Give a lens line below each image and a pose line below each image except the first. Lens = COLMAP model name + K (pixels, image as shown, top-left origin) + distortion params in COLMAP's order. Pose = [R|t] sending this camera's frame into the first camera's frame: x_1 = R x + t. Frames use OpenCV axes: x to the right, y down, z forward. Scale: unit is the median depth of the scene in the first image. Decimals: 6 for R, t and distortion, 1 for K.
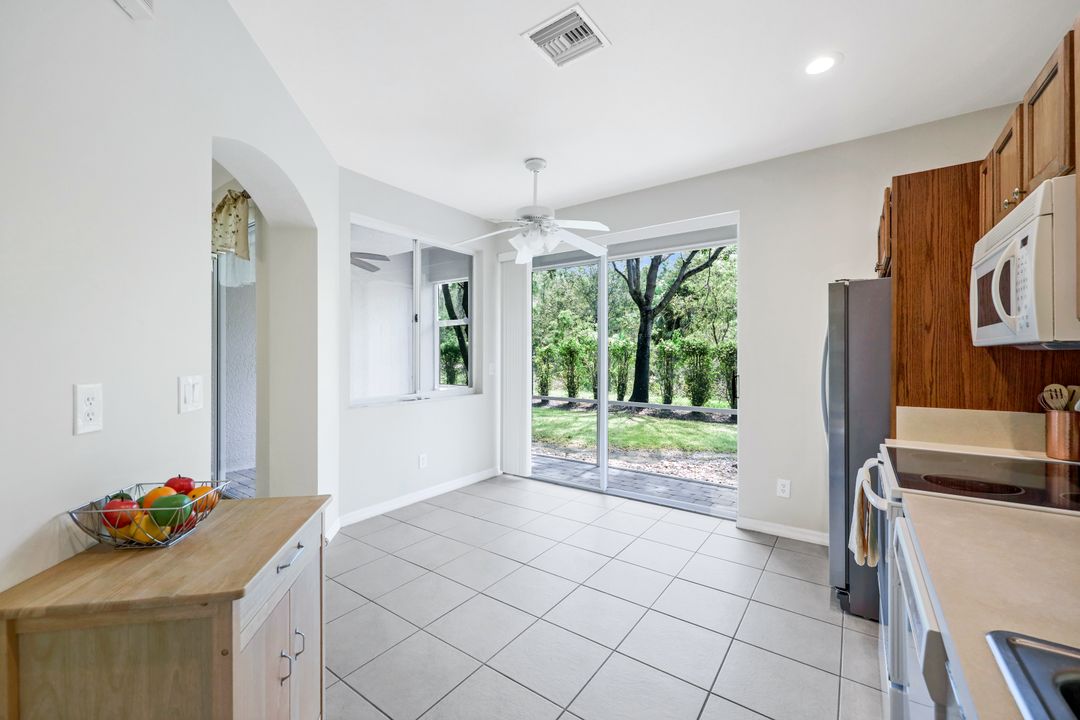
lens RADIAL K [[437.9, 0, 538.3], [0, 437.9, 354.3], [0, 0, 1]] dist [-0.000793, 0.000050]
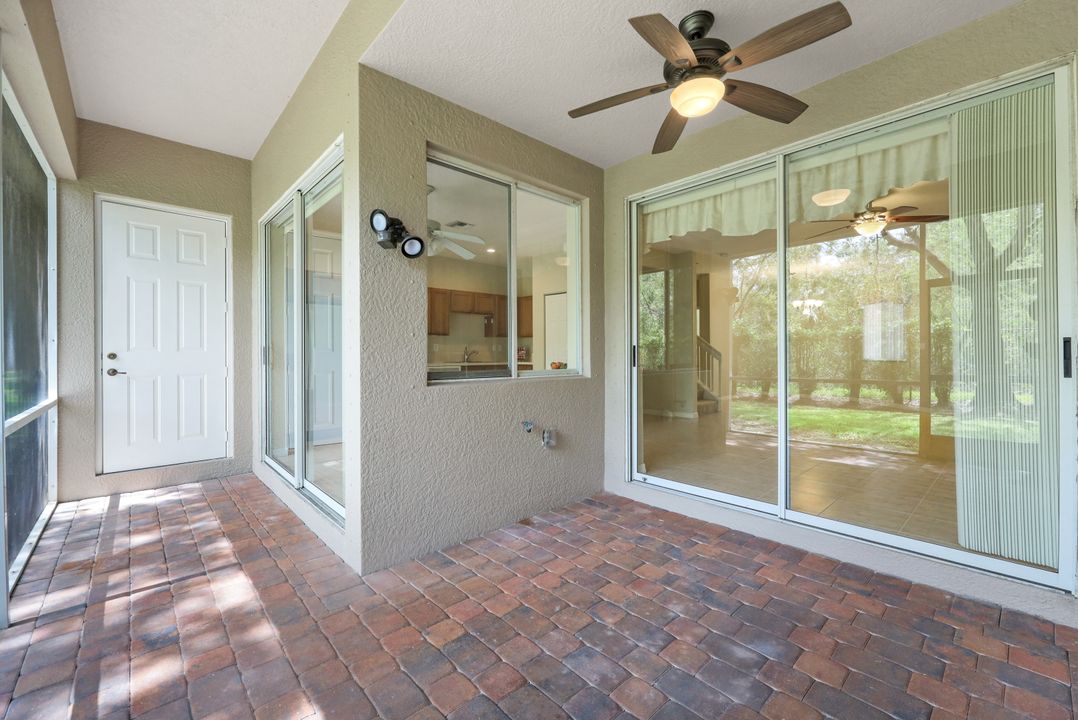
lens RADIAL K [[437.6, 0, 532.0], [0, 437.6, 355.7], [0, 0, 1]] dist [-0.000795, 0.000040]
pose [[-0.977680, -0.002193, 0.210090, -0.157434], [-0.001113, 0.999986, 0.005258, 0.018711], [-0.210099, 0.004907, -0.977668, 0.583709]]
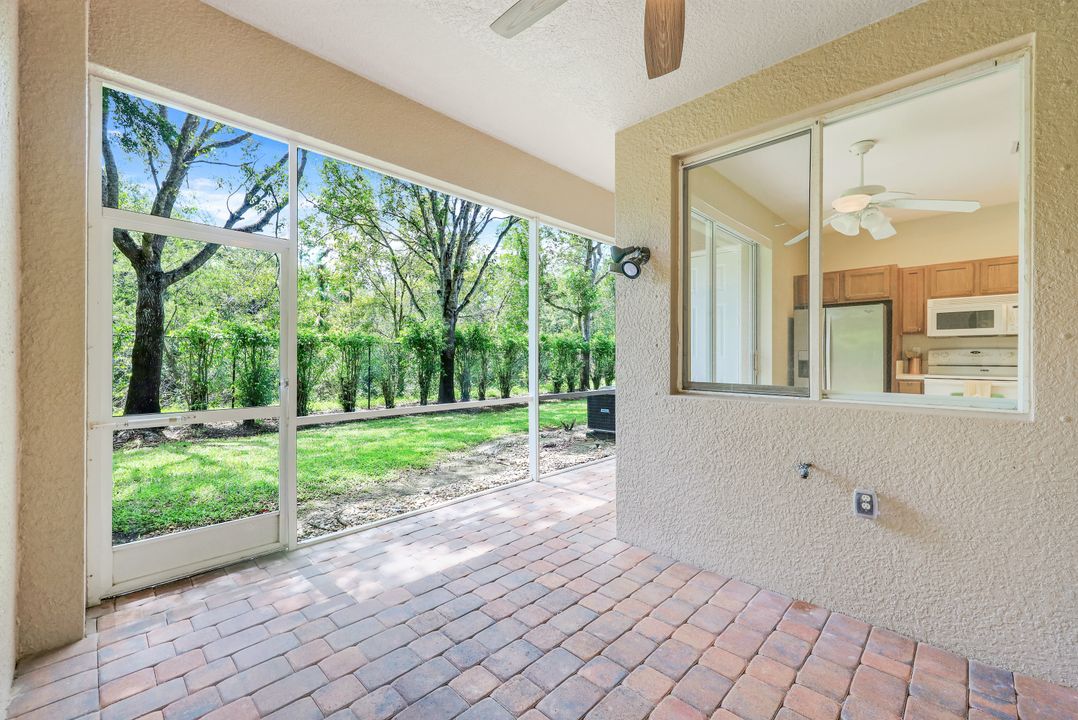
lens RADIAL K [[438.8, 0, 530.5], [0, 438.8, 357.9], [0, 0, 1]] dist [-0.001268, -0.000098]
pose [[0.160333, -0.005900, 0.987045, -0.297228], [-0.003957, 0.999970, 0.006620, 0.014964], [-0.987055, -0.004967, 0.160305, 0.414741]]
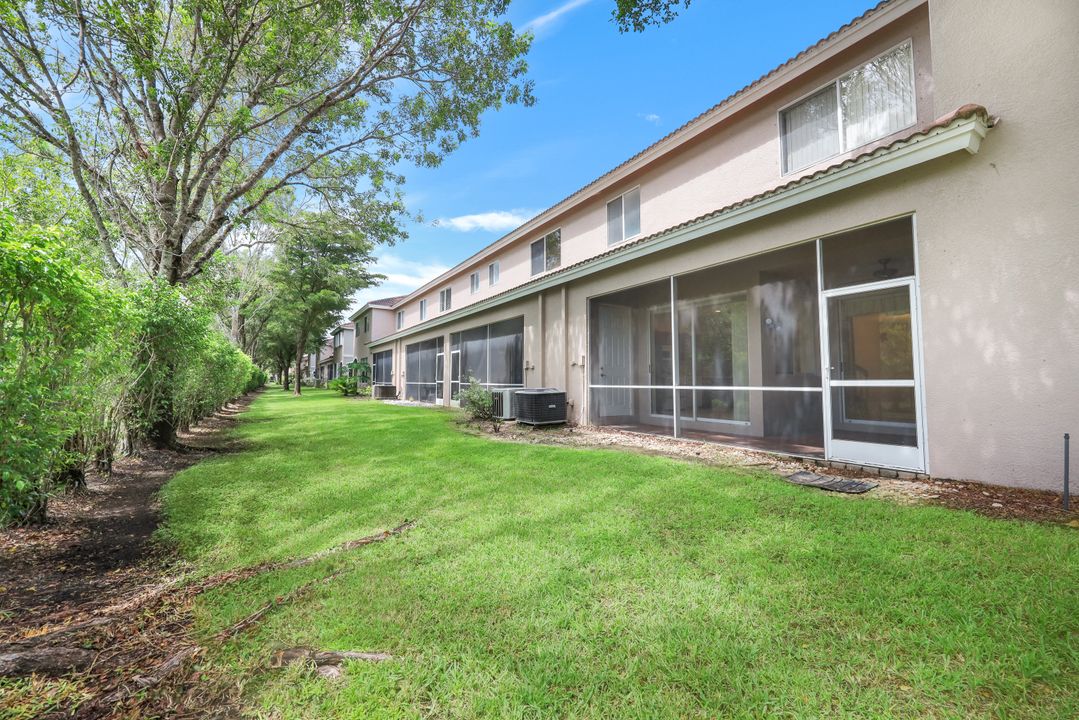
lens RADIAL K [[438.0, 0, 532.5], [0, 438.0, 355.7], [0, 0, 1]] dist [-0.000795, 0.000040]
pose [[-0.919207, 0.018566, 0.393338, 0.015078], [-0.005251, 0.998221, -0.059389, 0.045606], [-0.393741, -0.056657, -0.917474, 1.098645]]
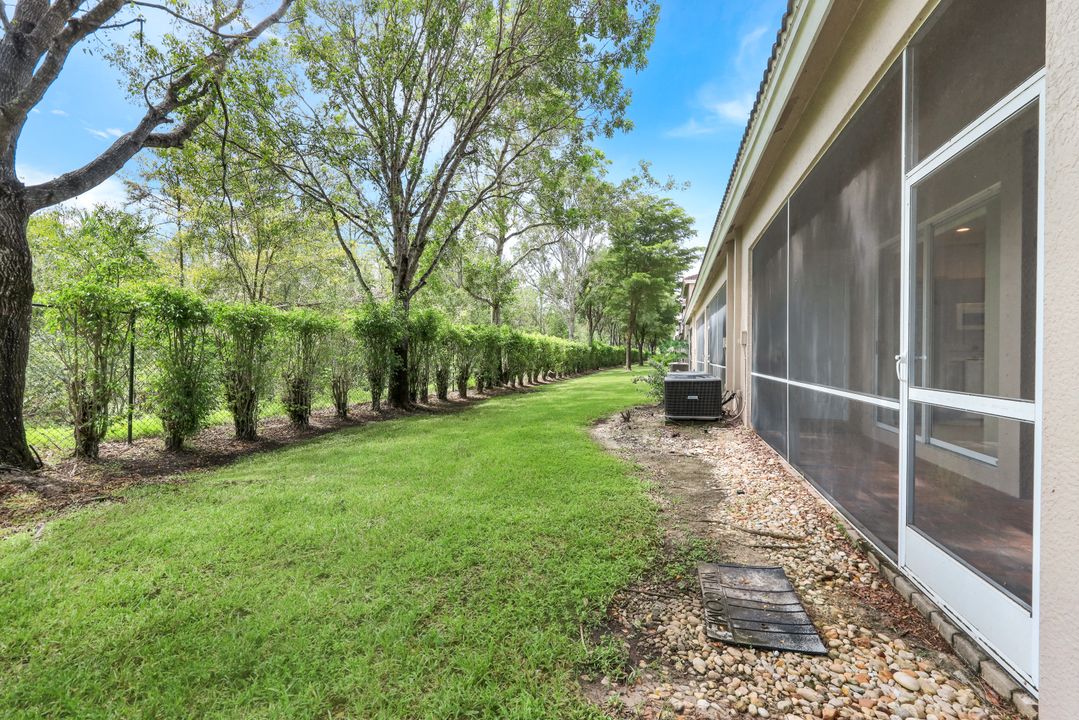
lens RADIAL K [[439.2, 0, 535.9], [0, 439.2, 357.4], [0, 0, 1]] dist [-0.001280, -0.000164]
pose [[-0.316961, -0.009770, 0.948388, -0.208670], [-0.006673, 0.999945, 0.008071, 0.030136], [-0.948415, -0.003770, -0.317009, 0.789960]]
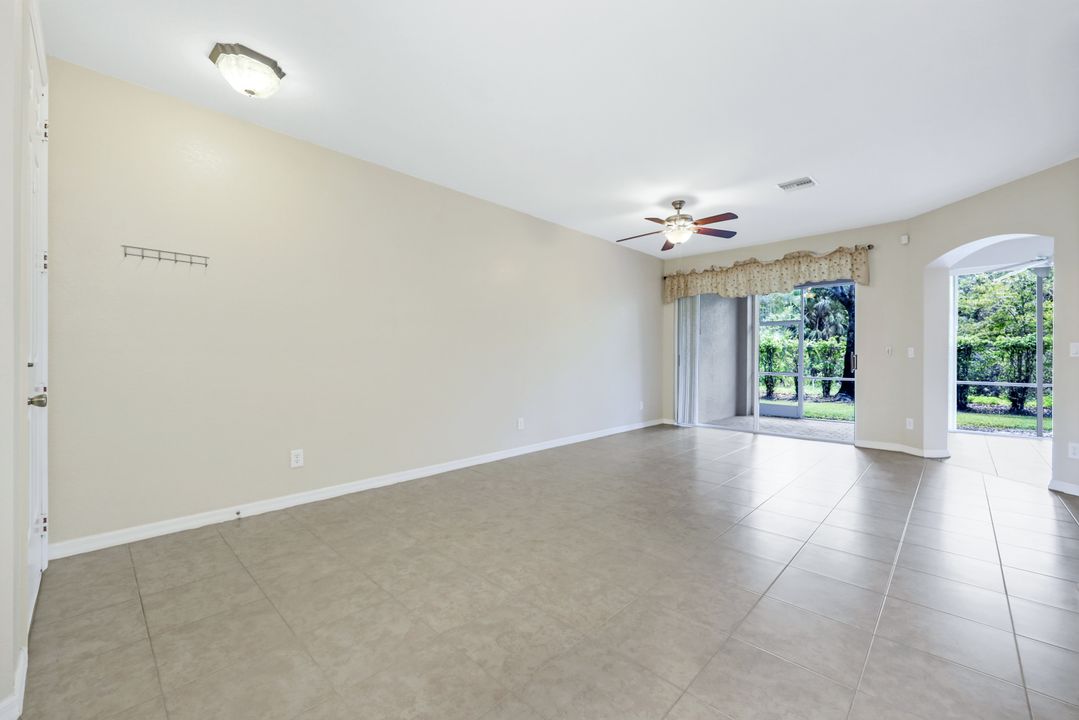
lens RADIAL K [[436.1, 0, 533.6], [0, 436.1, 356.0], [0, 0, 1]] dist [-0.001158, -0.000002]
pose [[0.989419, -0.000959, -0.145086, -0.427430], [0.000828, 0.999999, -0.000960, 0.013405], [0.145087, 0.000830, 0.989419, -0.217643]]
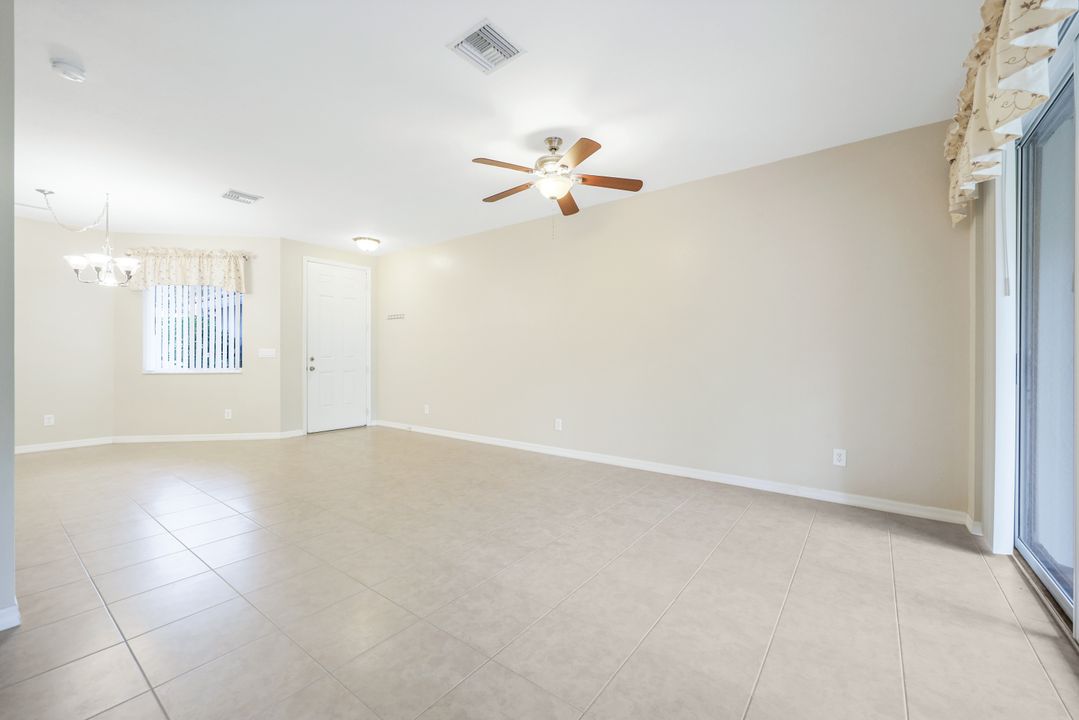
lens RADIAL K [[436.1, 0, 533.6], [0, 436.1, 356.0], [0, 0, 1]] dist [-0.001158, -0.000002]
pose [[-0.028728, -0.003444, -0.999581, -0.098684], [-0.000522, 0.999994, -0.003430, 0.013437], [0.999587, 0.000423, -0.028730, 0.160497]]
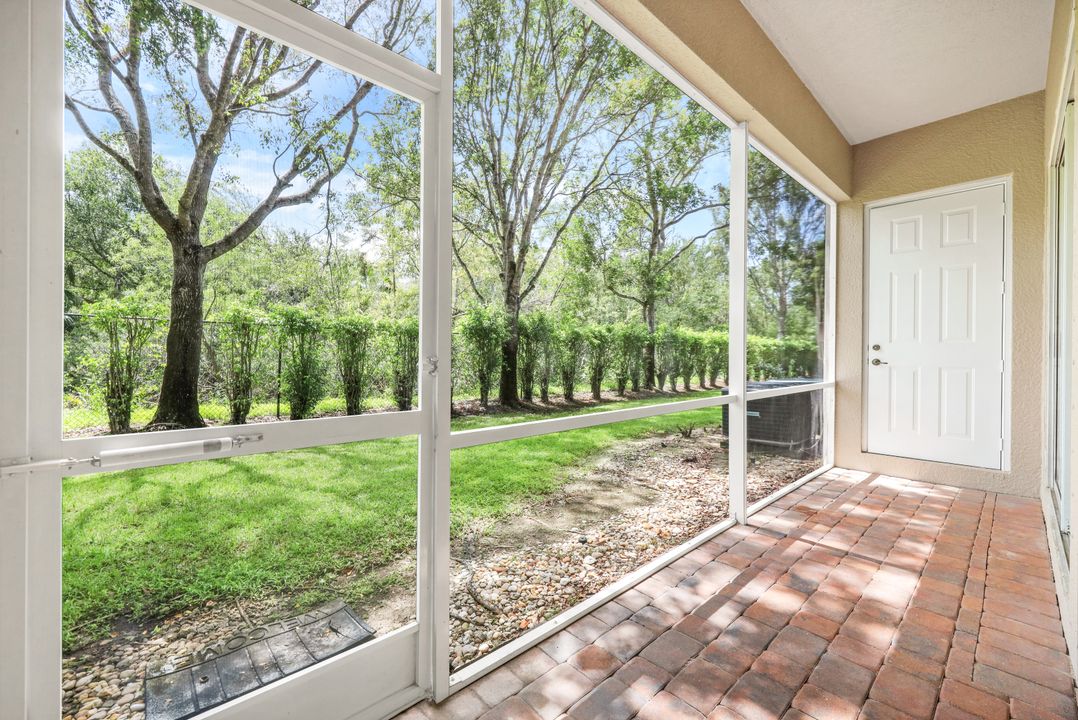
lens RADIAL K [[437.6, 0, 532.0], [0, 437.6, 355.7], [0, 0, 1]] dist [-0.000795, 0.000040]
pose [[0.212949, -0.005586, 0.977047, -0.193176], [-0.007523, 0.999945, 0.007356, 0.027273], [-0.977034, -0.008917, 0.212895, 0.532193]]
